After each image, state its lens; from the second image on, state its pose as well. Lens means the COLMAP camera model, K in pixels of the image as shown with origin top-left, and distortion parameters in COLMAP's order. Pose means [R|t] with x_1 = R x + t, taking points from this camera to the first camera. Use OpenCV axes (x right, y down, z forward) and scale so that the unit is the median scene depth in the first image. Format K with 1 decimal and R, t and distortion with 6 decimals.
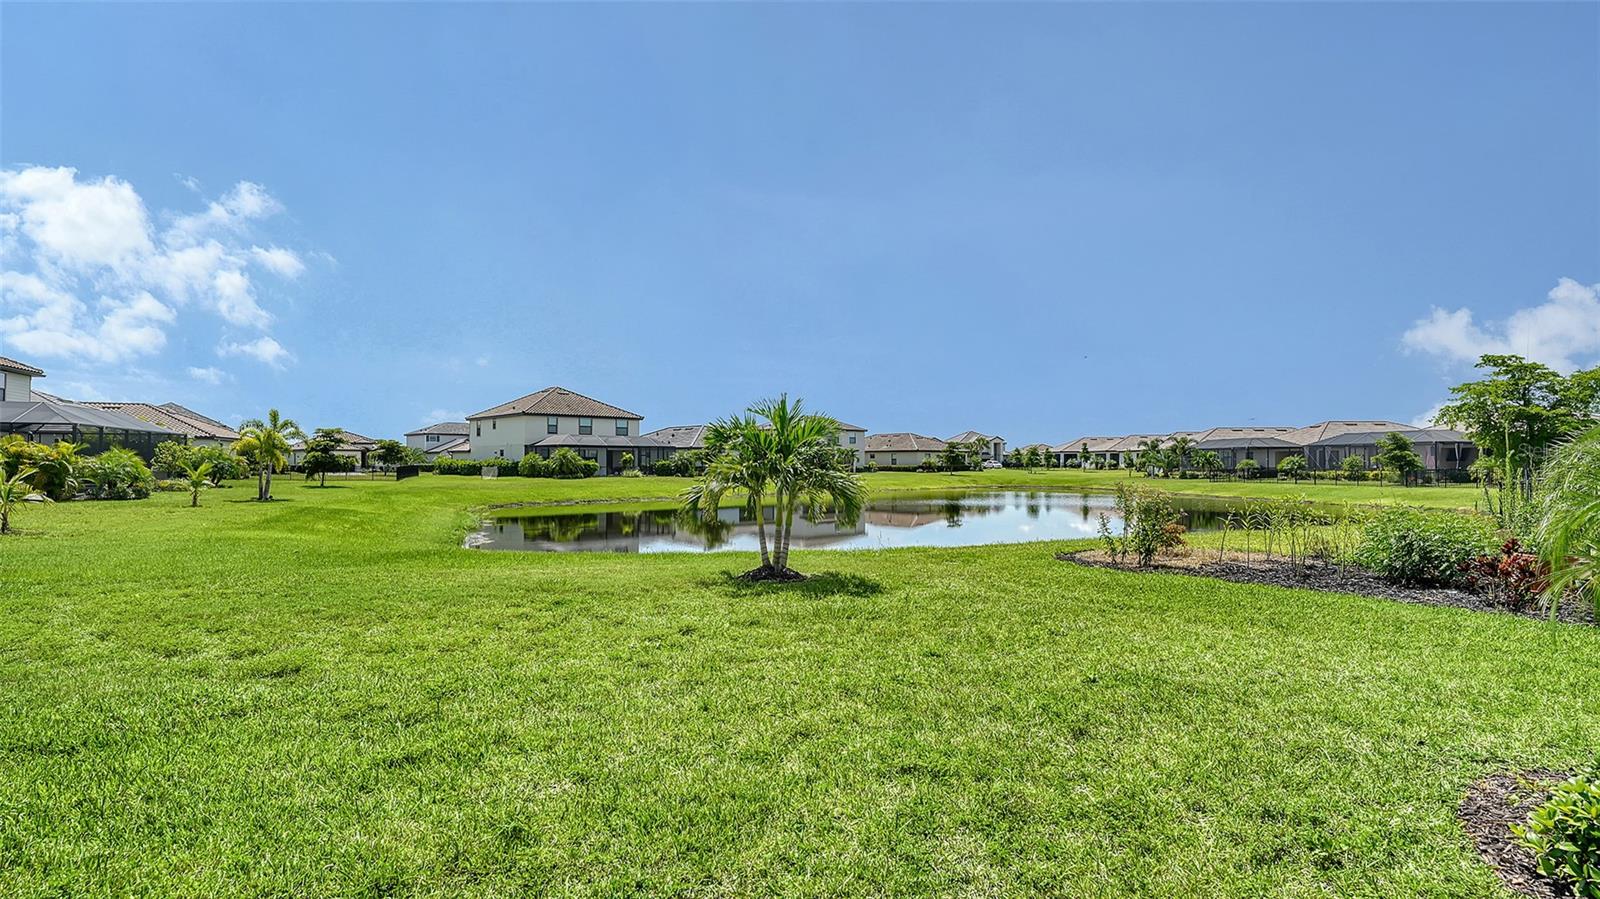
lens RADIAL K [[781.2, 0, 800.0], [0, 781.2, 449.5], [0, 0, 1]] dist [-0.014384, 0.000130]
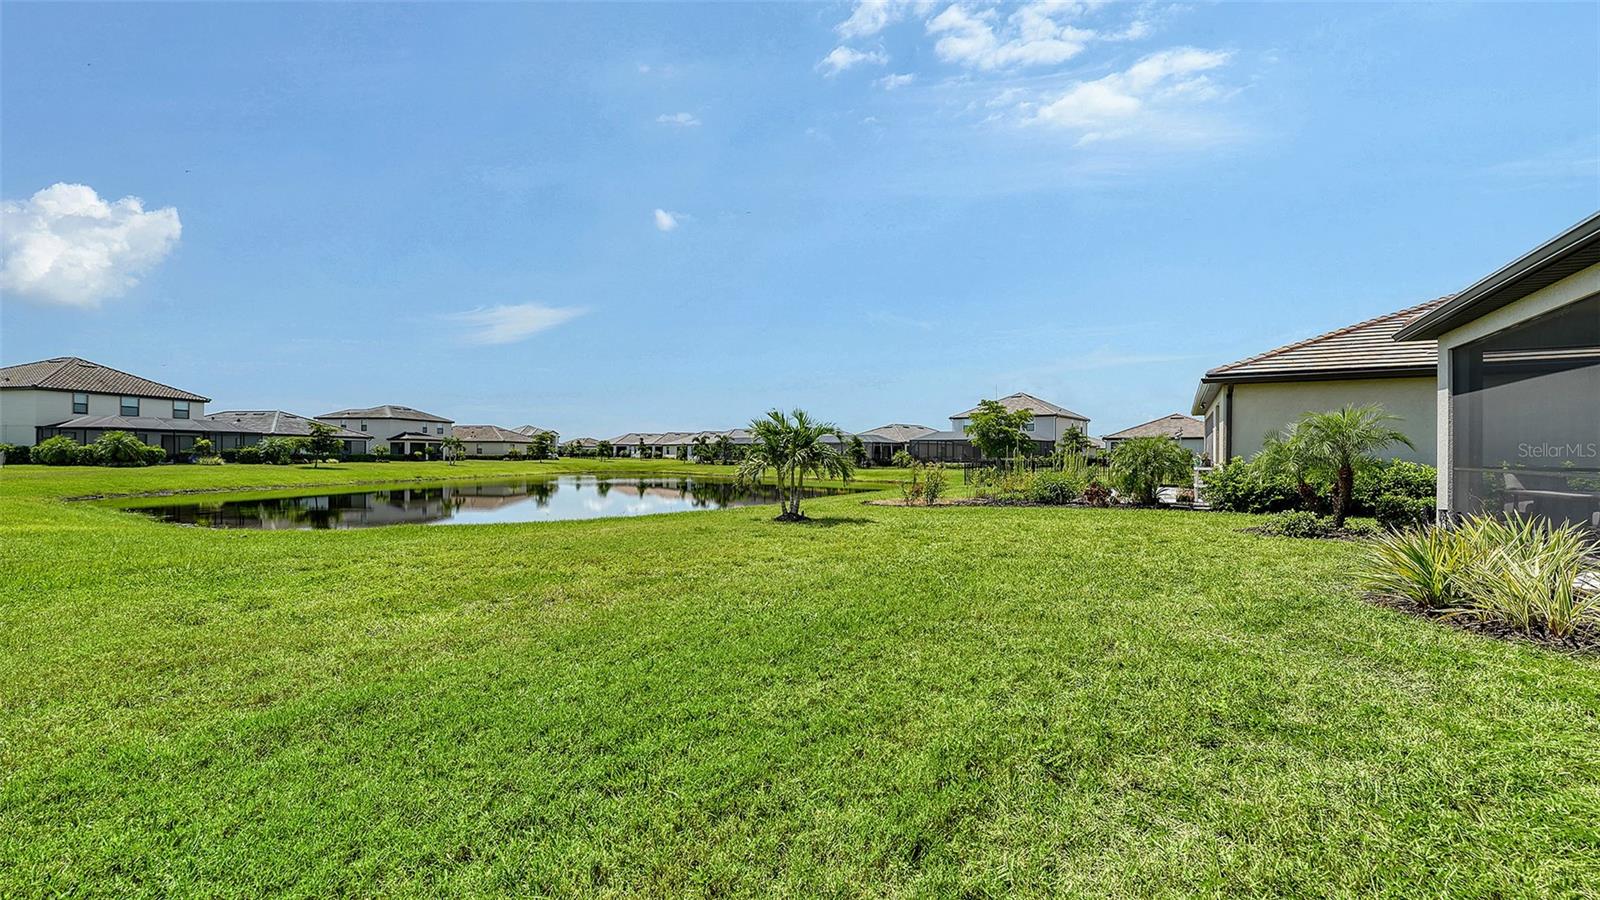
lens RADIAL K [[654.7, 0, 800.0], [0, 654.7, 450.0], [0, 0, 1]] dist [-0.047675, 0.007010]
pose [[0.775889, 0.010492, 0.630782, -0.141951], [-0.017496, 0.999835, 0.004890, 0.002053], [-0.630627, -0.014830, 0.775944, -0.008139]]
